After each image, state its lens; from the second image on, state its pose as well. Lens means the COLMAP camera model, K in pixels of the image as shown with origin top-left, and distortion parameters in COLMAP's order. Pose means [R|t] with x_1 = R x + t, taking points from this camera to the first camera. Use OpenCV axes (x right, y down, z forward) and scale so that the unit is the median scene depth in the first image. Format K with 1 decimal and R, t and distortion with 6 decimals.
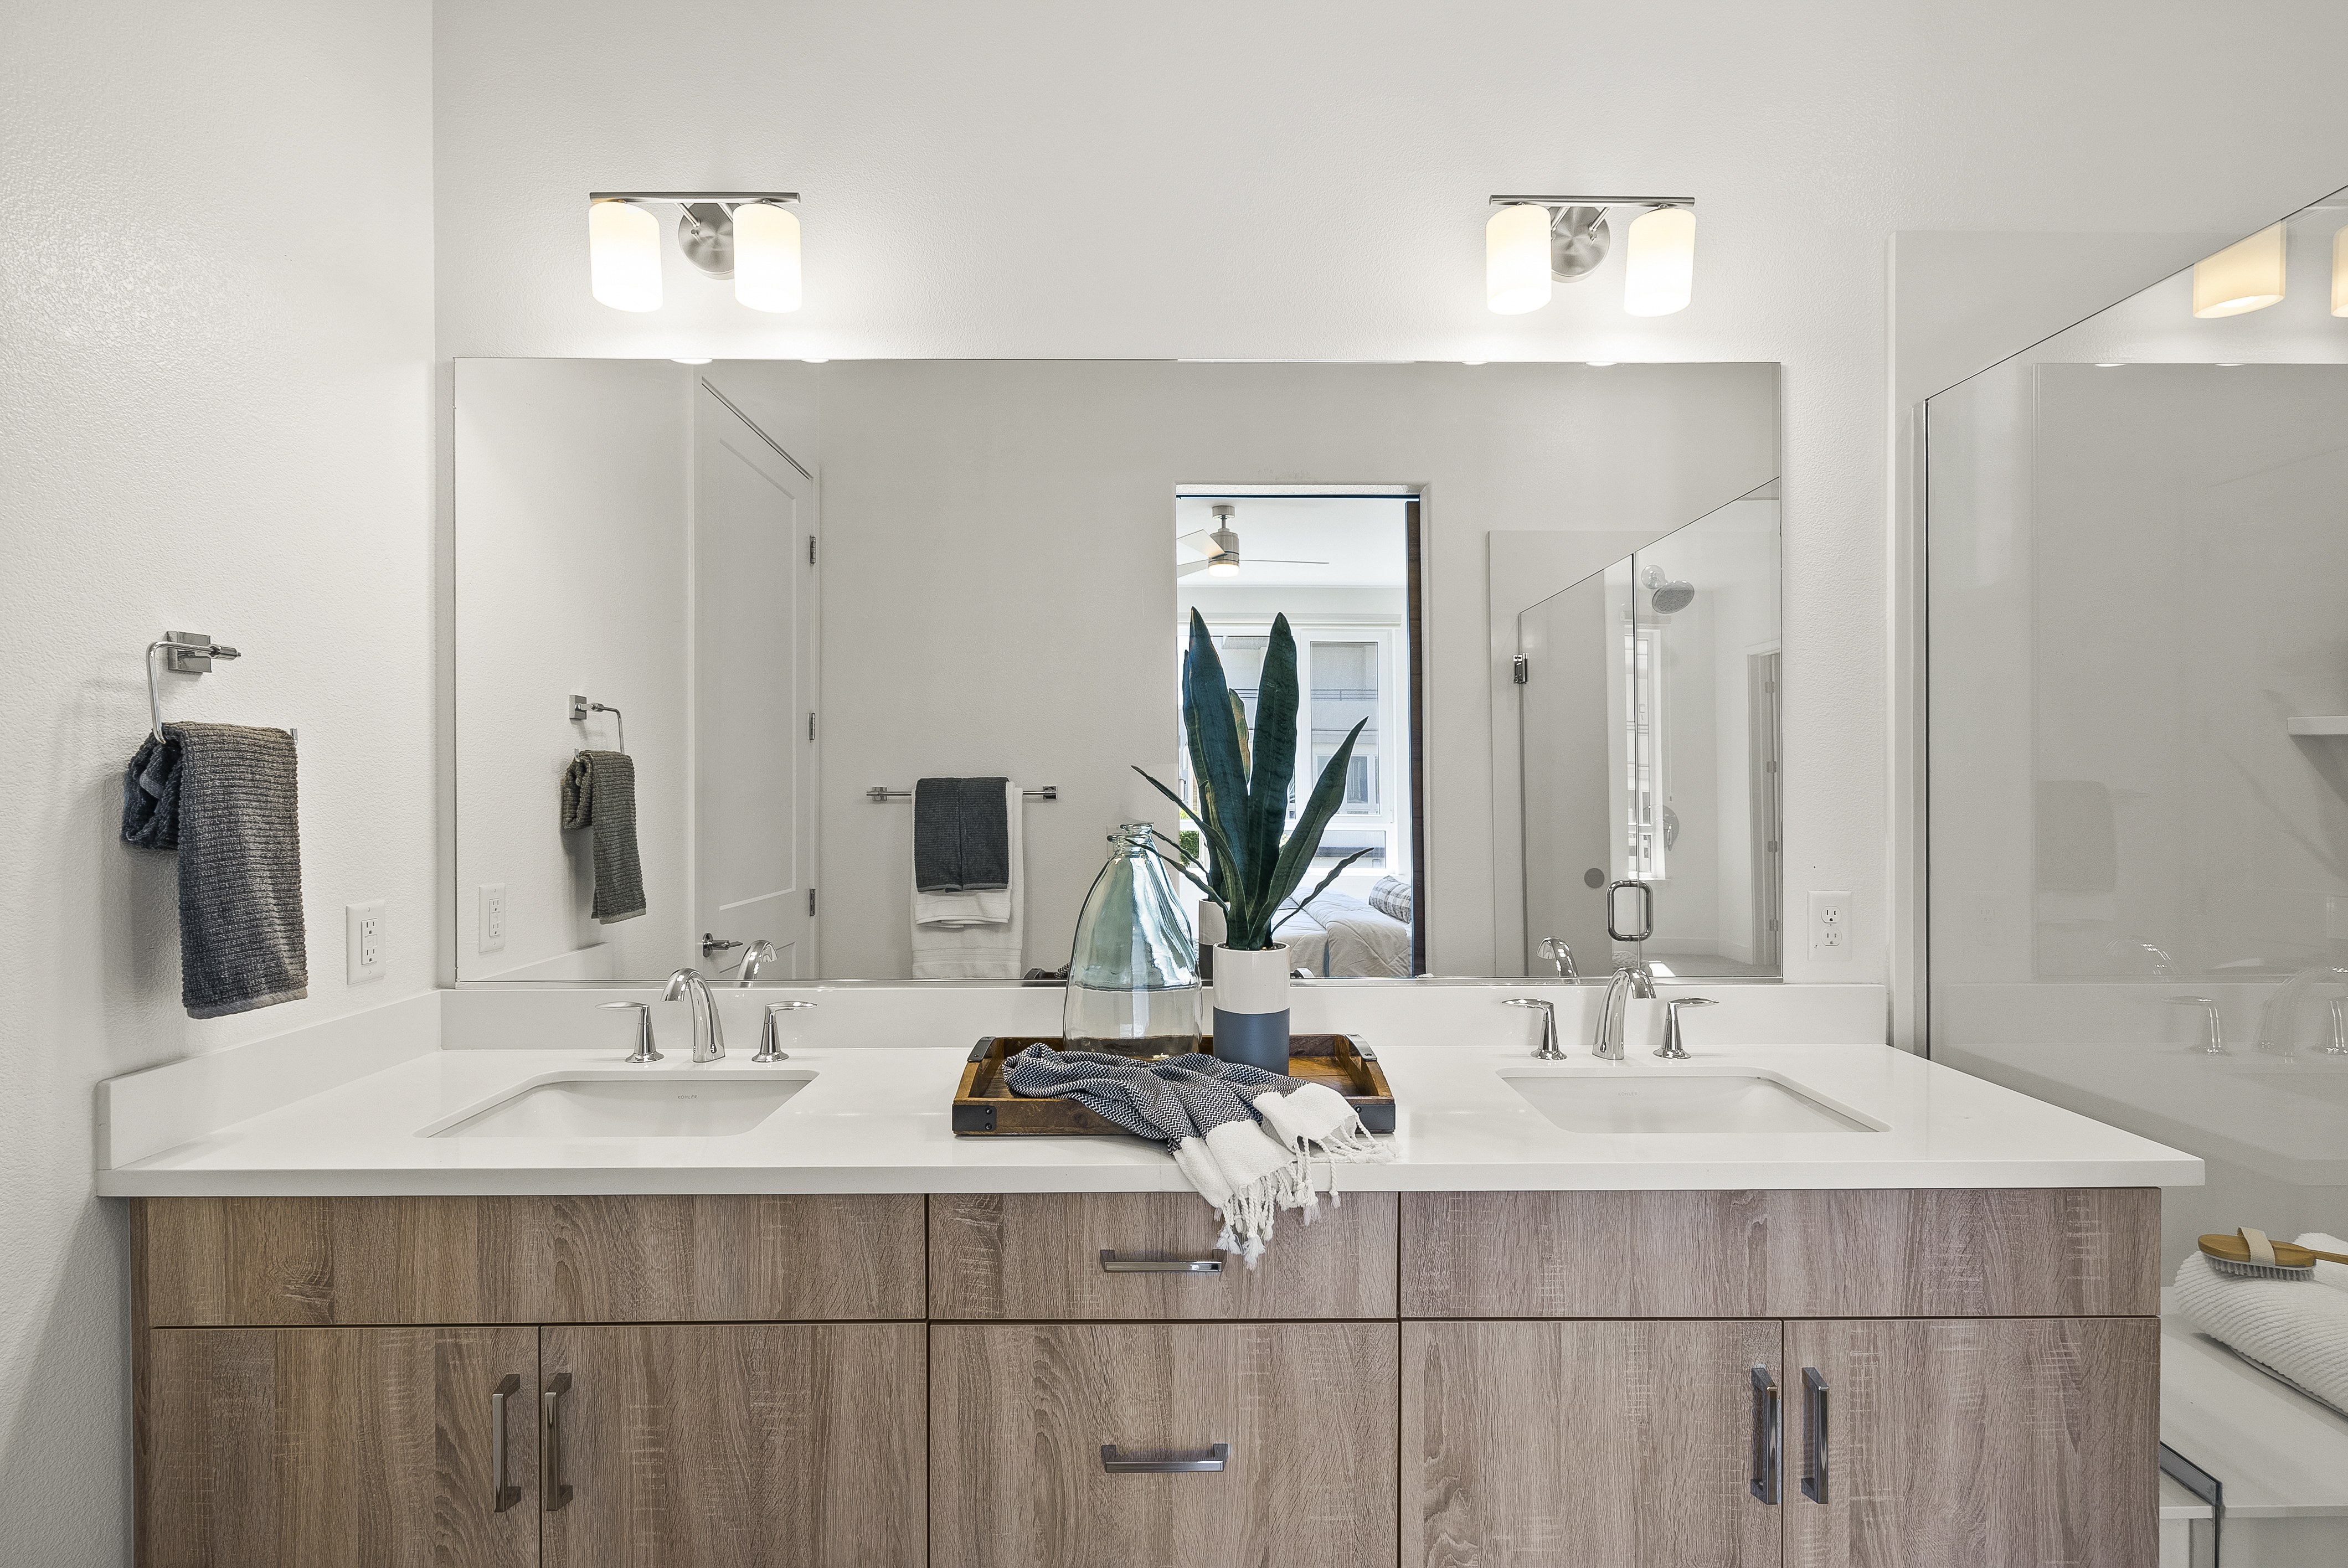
lens RADIAL K [[1056.9, 0, 1181.5], [0, 1056.9, 786.4], [0, 0, 1]] dist [-0.001998, -0.000187]
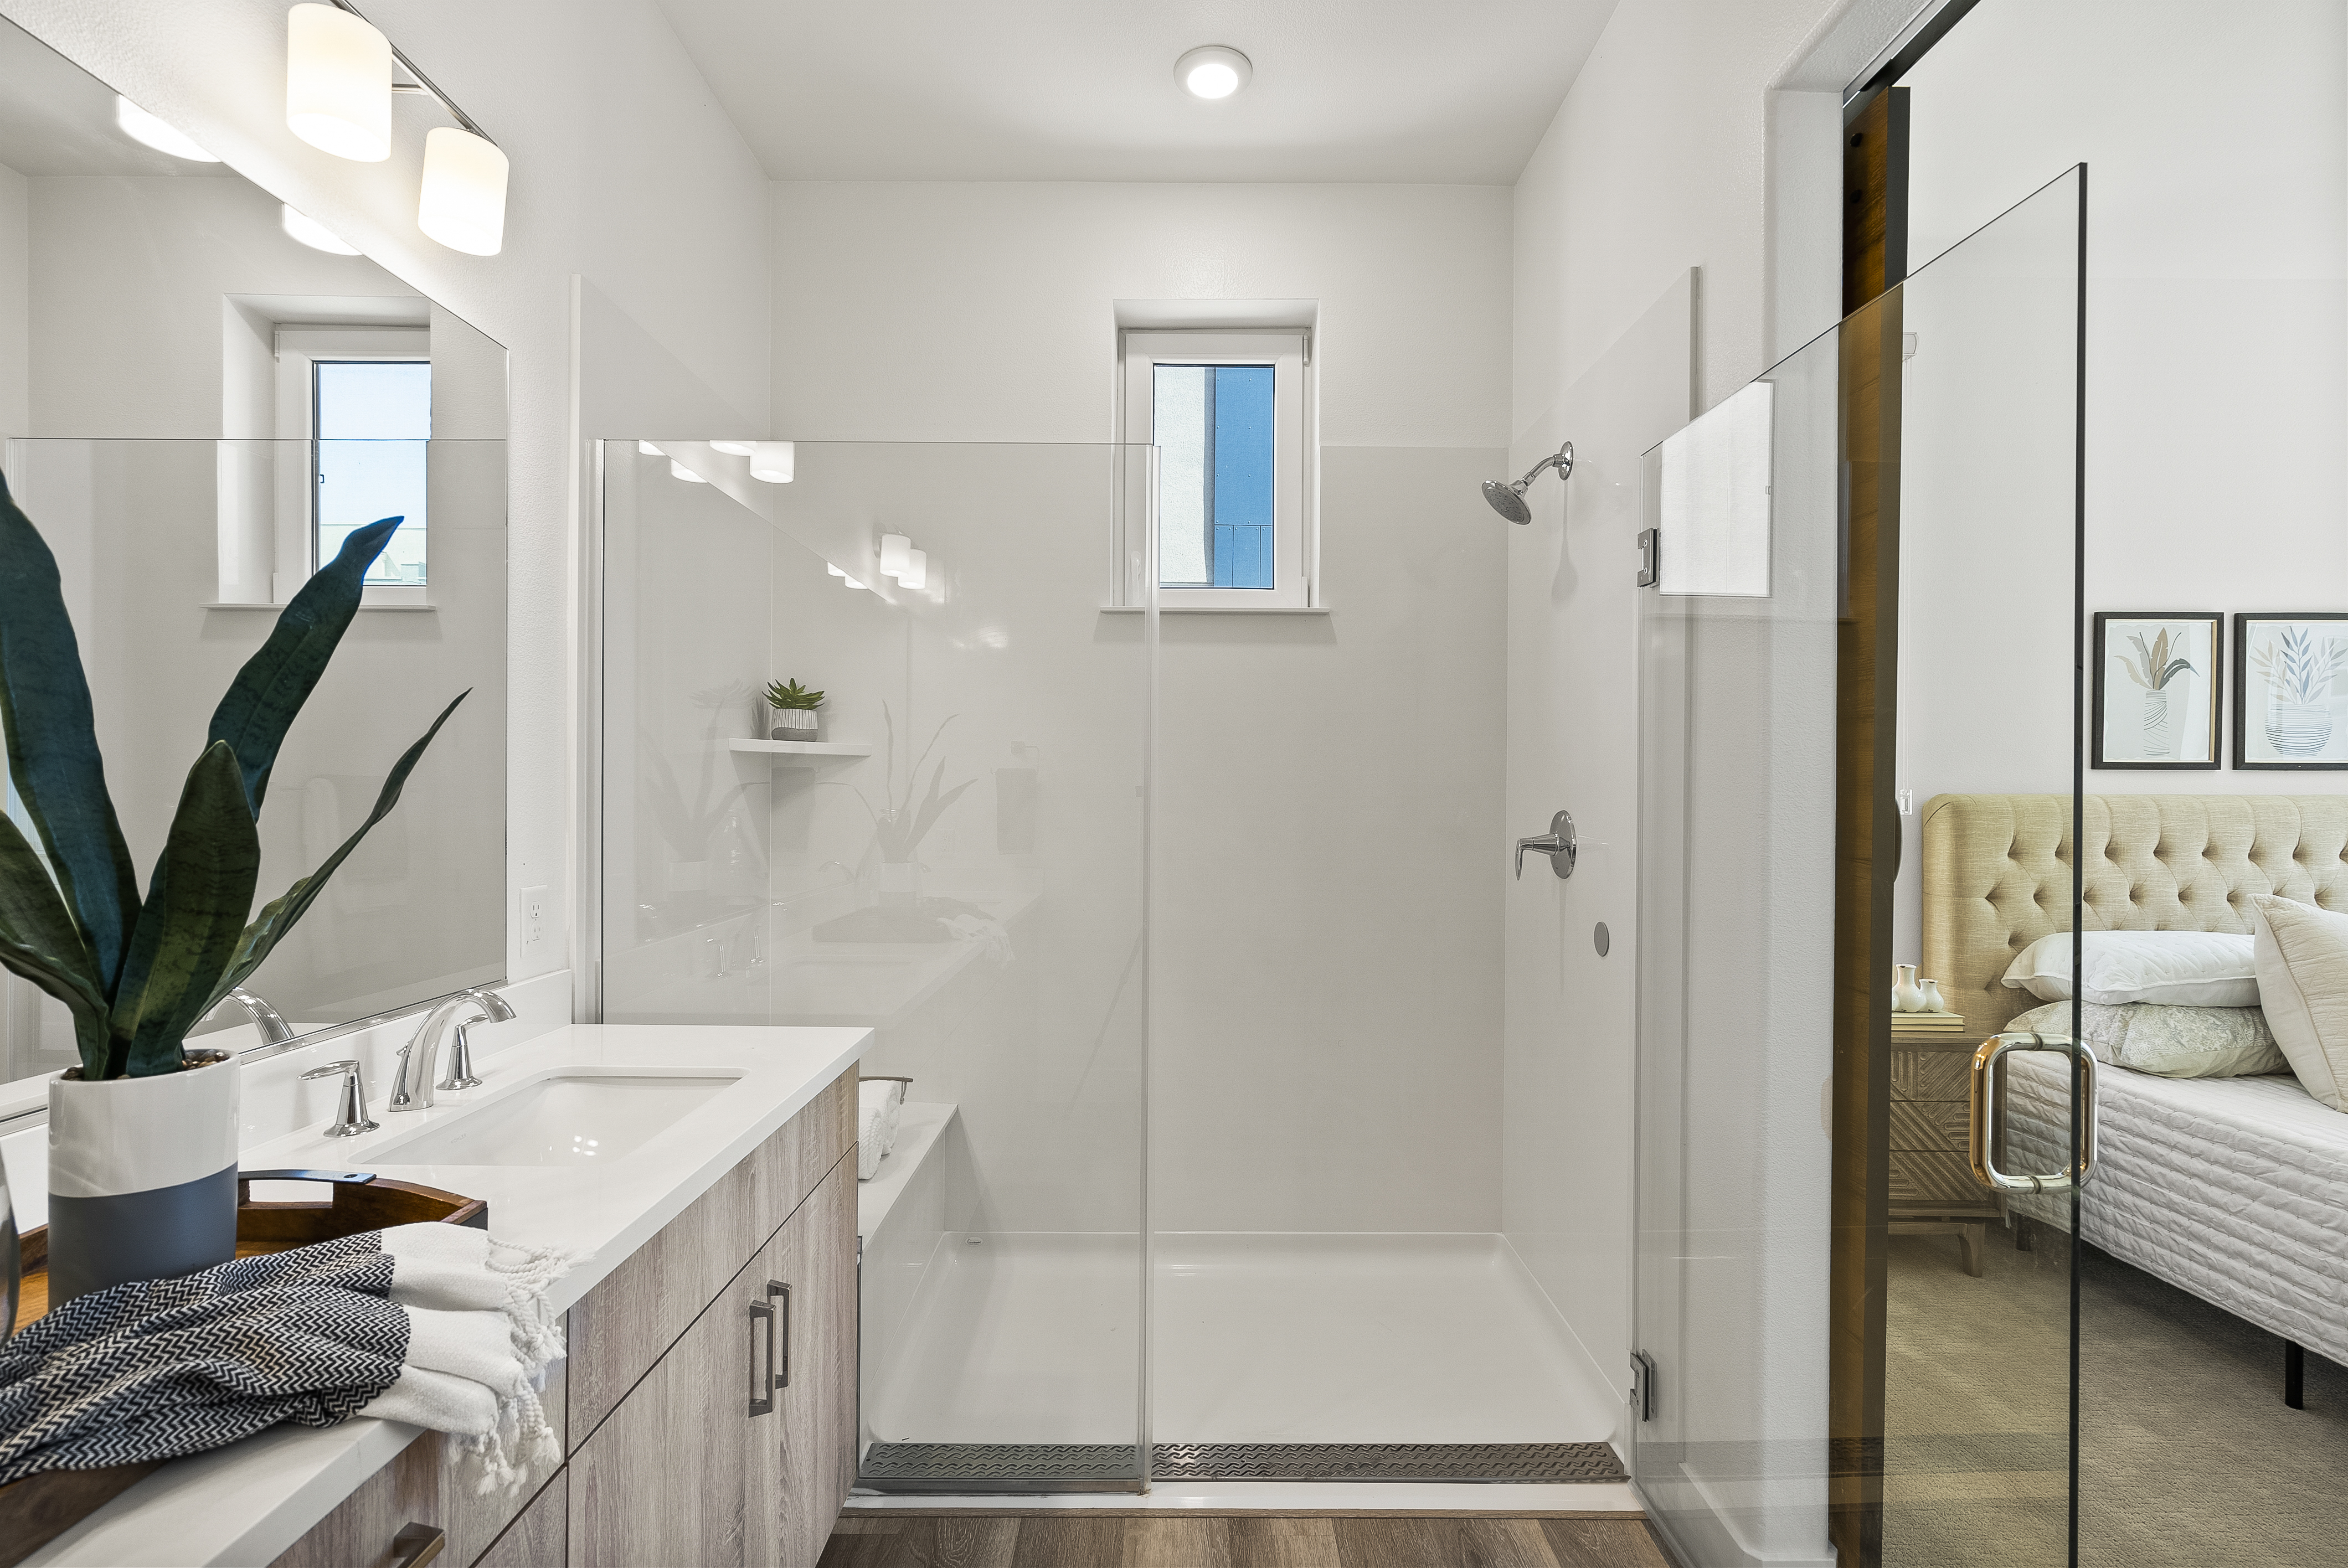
lens RADIAL K [[1056.9, 0, 1181.5], [0, 1056.9, 786.4], [0, 0, 1]] dist [-0.001998, -0.000187]
pose [[0.001513, 0.004532, 0.999989, -0.473904], [-0.009923, 0.999941, -0.004517, 0.002624], [-0.999950, -0.009916, 0.001558, 0.449218]]
